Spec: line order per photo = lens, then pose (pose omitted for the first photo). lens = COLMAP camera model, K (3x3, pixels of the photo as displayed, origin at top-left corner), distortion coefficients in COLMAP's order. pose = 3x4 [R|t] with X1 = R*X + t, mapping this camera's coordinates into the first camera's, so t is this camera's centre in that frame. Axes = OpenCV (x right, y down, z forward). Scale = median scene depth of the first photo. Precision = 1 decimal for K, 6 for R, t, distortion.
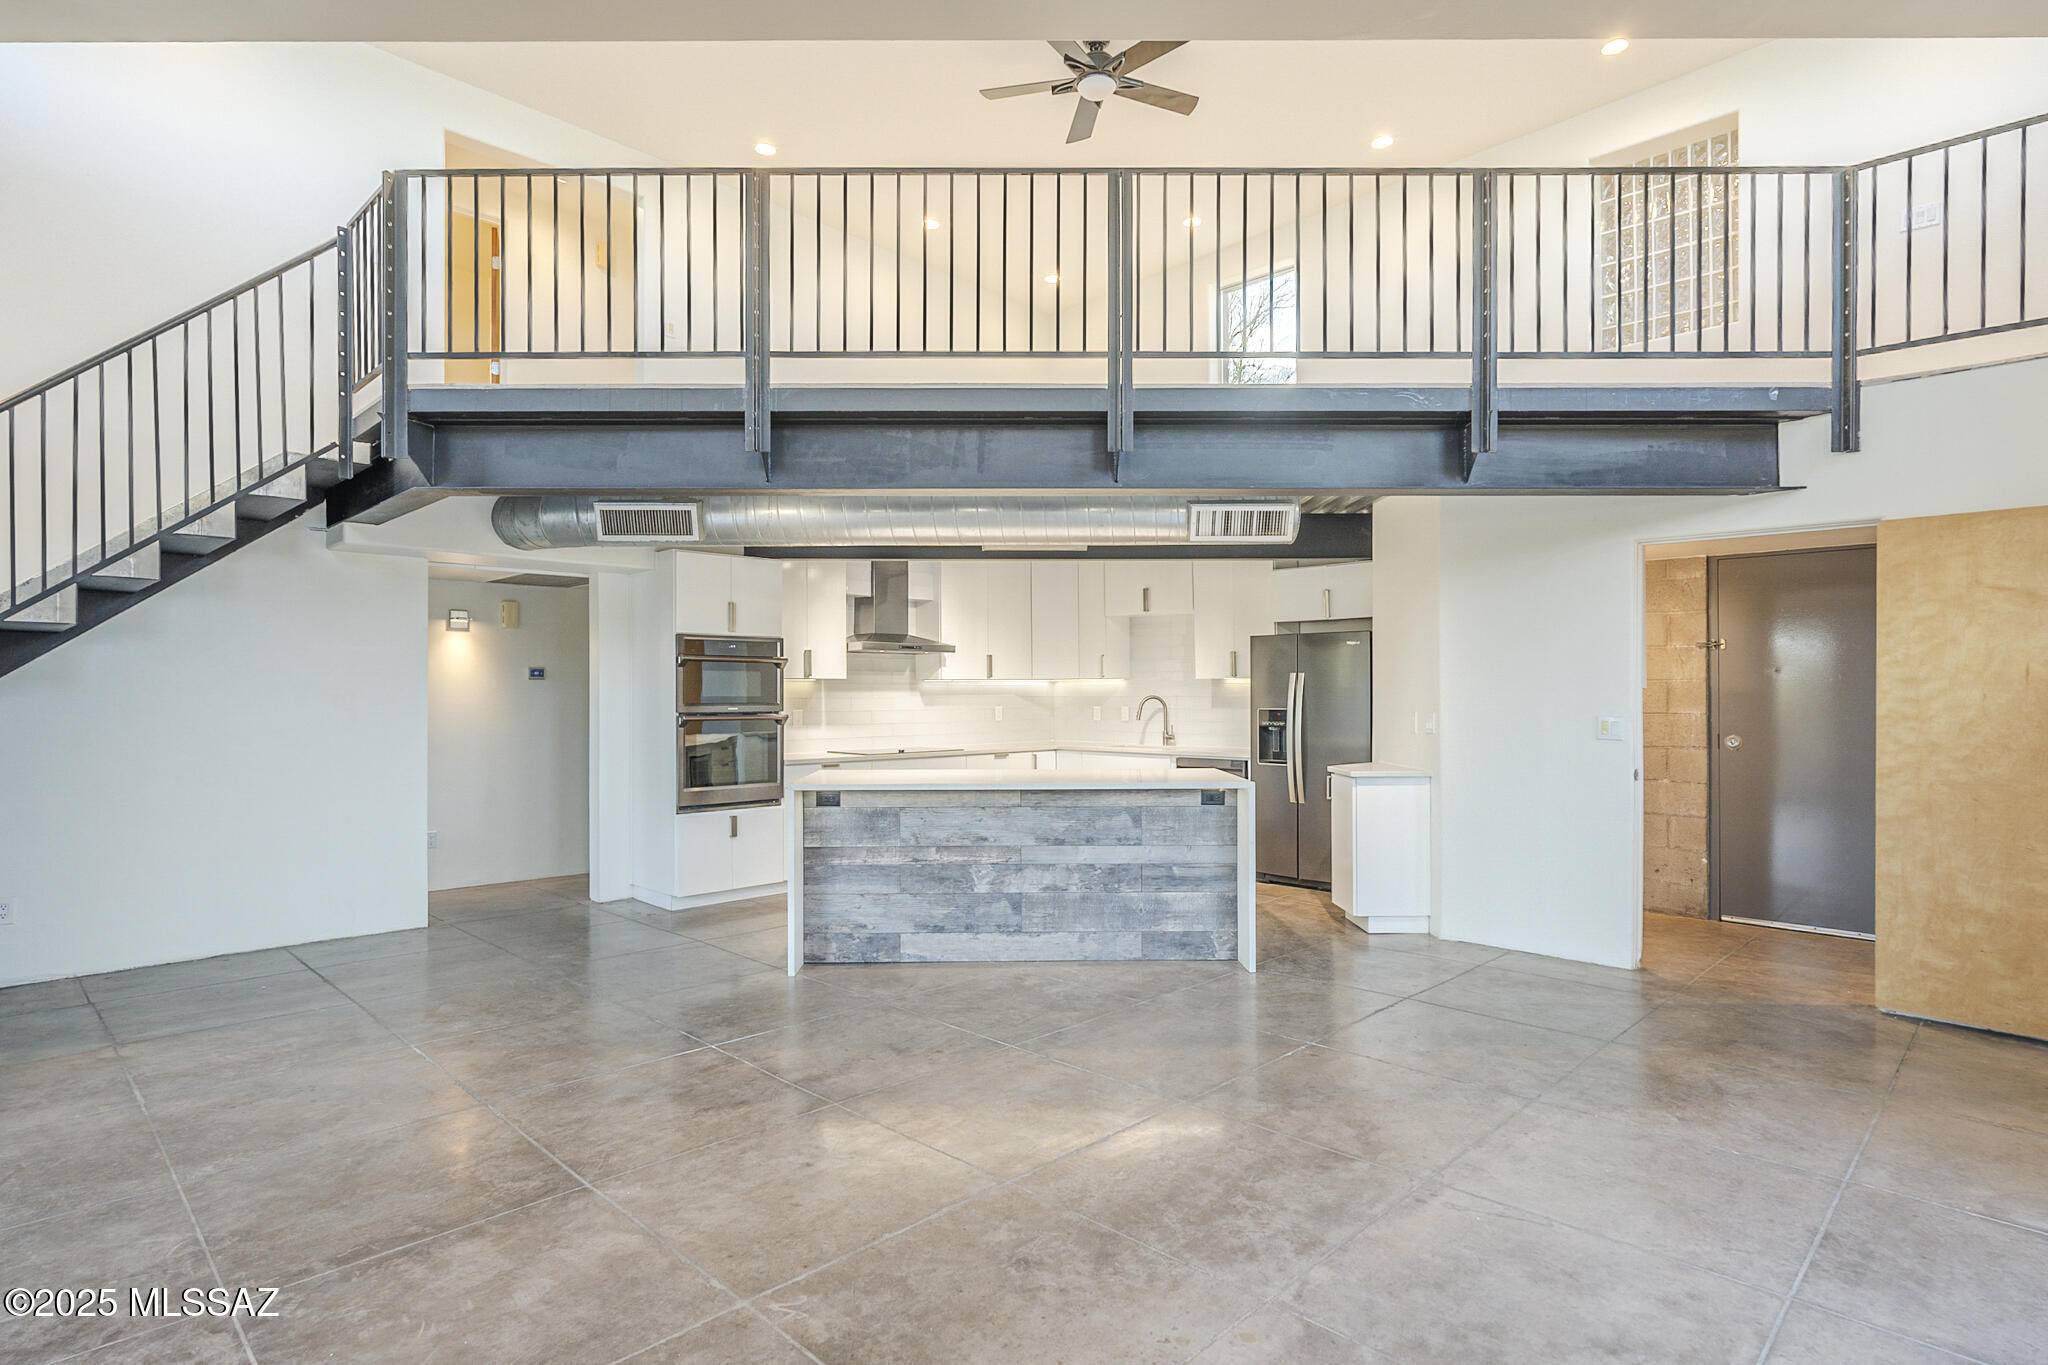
lens RADIAL K [[1093.8, 0, 1029.5], [0, 1093.8, 686.3], [0, 0, 1]] dist [0.000999, 0.000014]
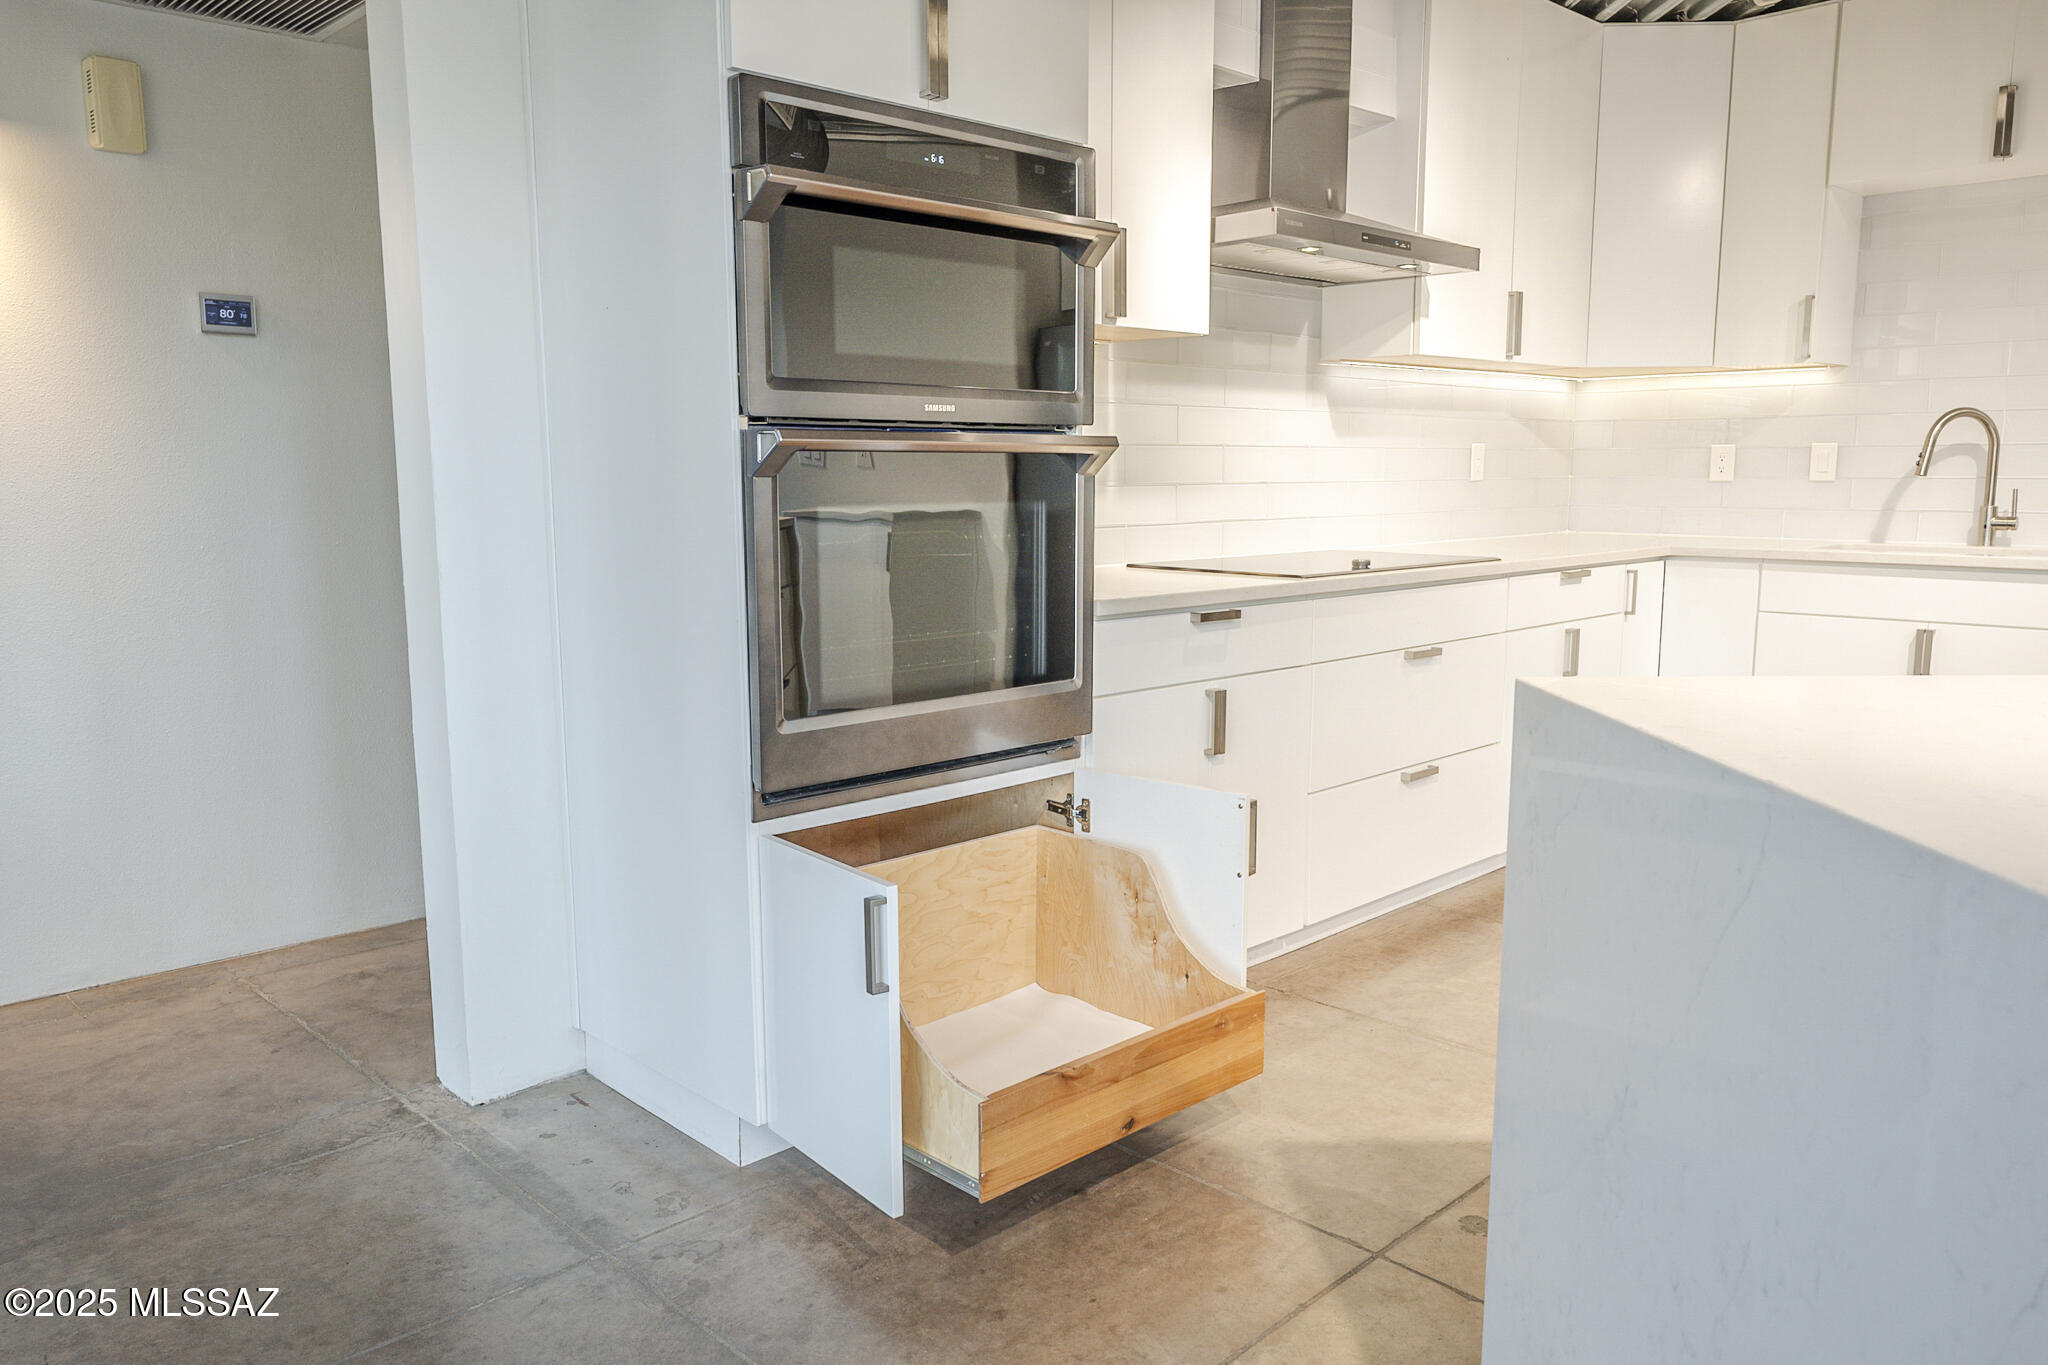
lens RADIAL K [[1462.9, 0, 1021.5], [0, 1462.9, 684.8], [0, 0, 1]] dist [0.001892, 0.000888]
pose [[0.999960, 0.000392, -0.008890, -0.219544], [0.000953, 0.988577, 0.150715, 0.029464], [0.008847, -0.150718, 0.988537, 0.571274]]
